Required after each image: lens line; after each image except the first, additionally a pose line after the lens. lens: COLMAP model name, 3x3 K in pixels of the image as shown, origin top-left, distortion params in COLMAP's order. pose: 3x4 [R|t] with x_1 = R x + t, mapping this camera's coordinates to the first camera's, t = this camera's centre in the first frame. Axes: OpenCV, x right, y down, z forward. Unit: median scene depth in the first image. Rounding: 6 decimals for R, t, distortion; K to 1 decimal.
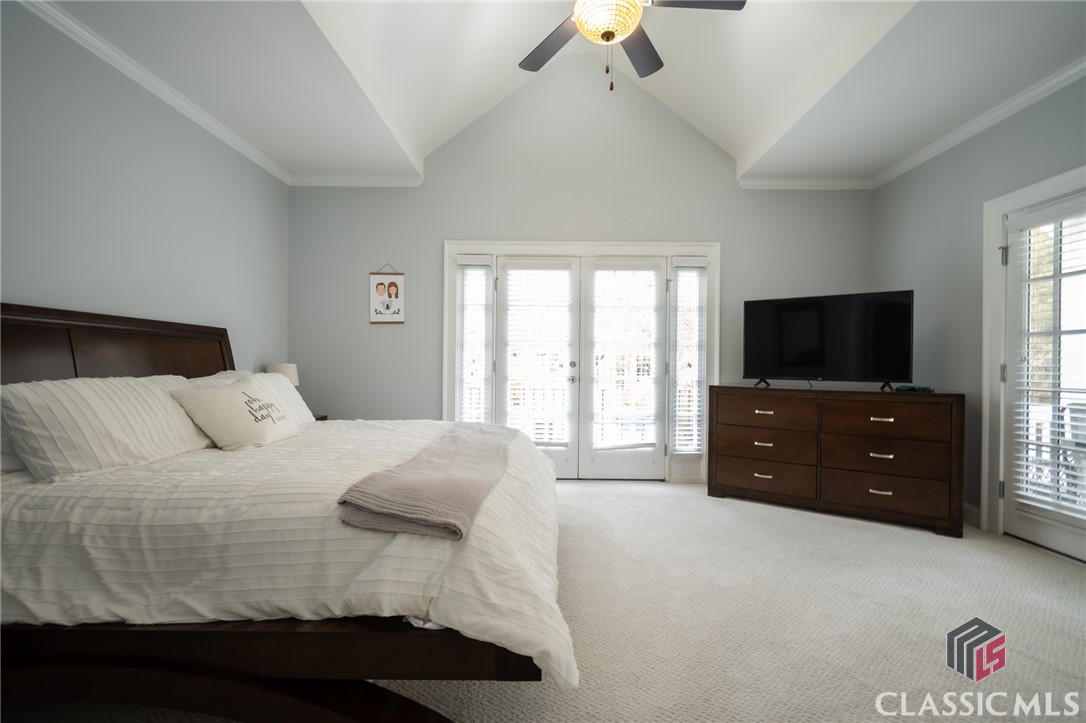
lens RADIAL K [[476.6, 0, 543.0], [0, 476.6, 361.5], [0, 0, 1]] dist [0.004006, 0.000003]
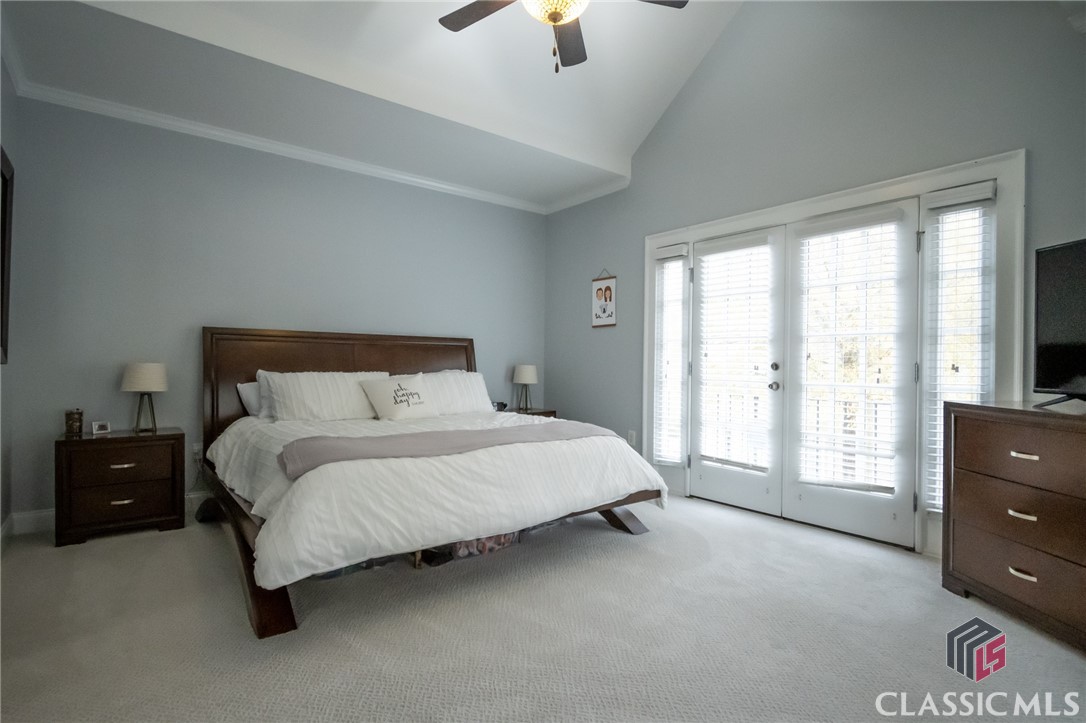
lens RADIAL K [[530.3, 0, 543.0], [0, 530.3, 361.5], [0, 0, 1]] dist [-0.004158, 0.000277]
pose [[0.628768, -0.005411, -0.777574, 0.491941], [-0.000046, 0.999976, -0.006996, 0.004101], [0.777593, 0.004434, 0.628752, 0.174243]]
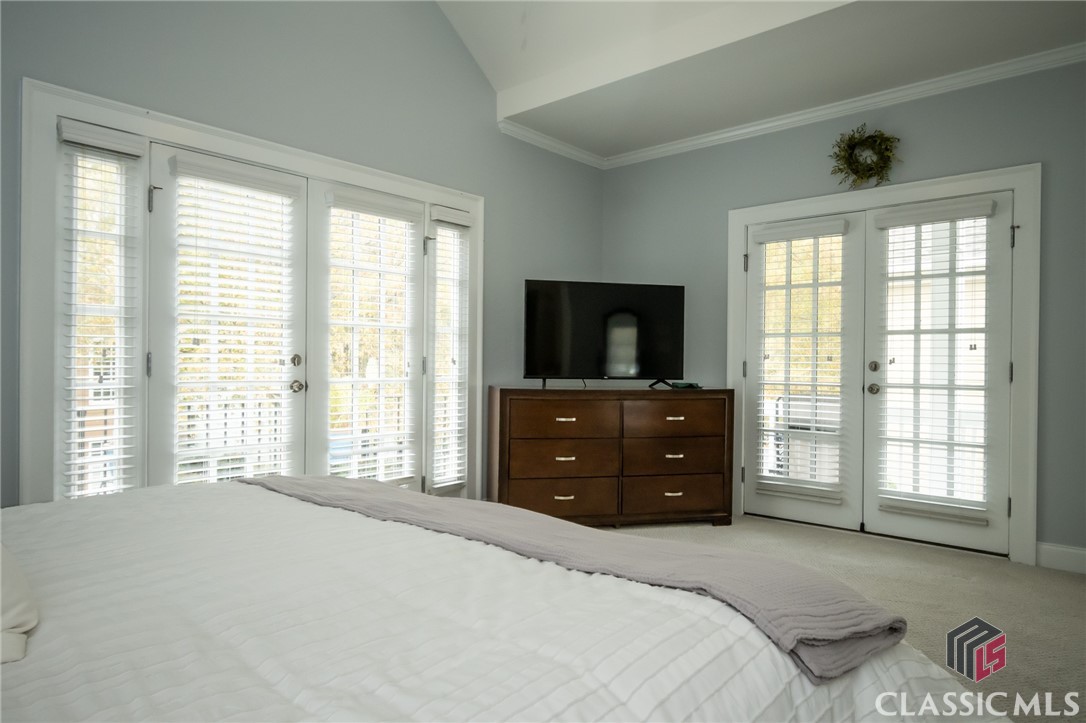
lens RADIAL K [[670.9, 0, 543.0], [0, 670.9, 361.5], [0, 0, 1]] dist [-0.001248, 0.000301]
pose [[0.655471, -0.001257, 0.755220, -0.359831], [-0.009573, 0.999904, 0.009973, -0.003259], [-0.755160, -0.013766, 0.655396, 0.234610]]
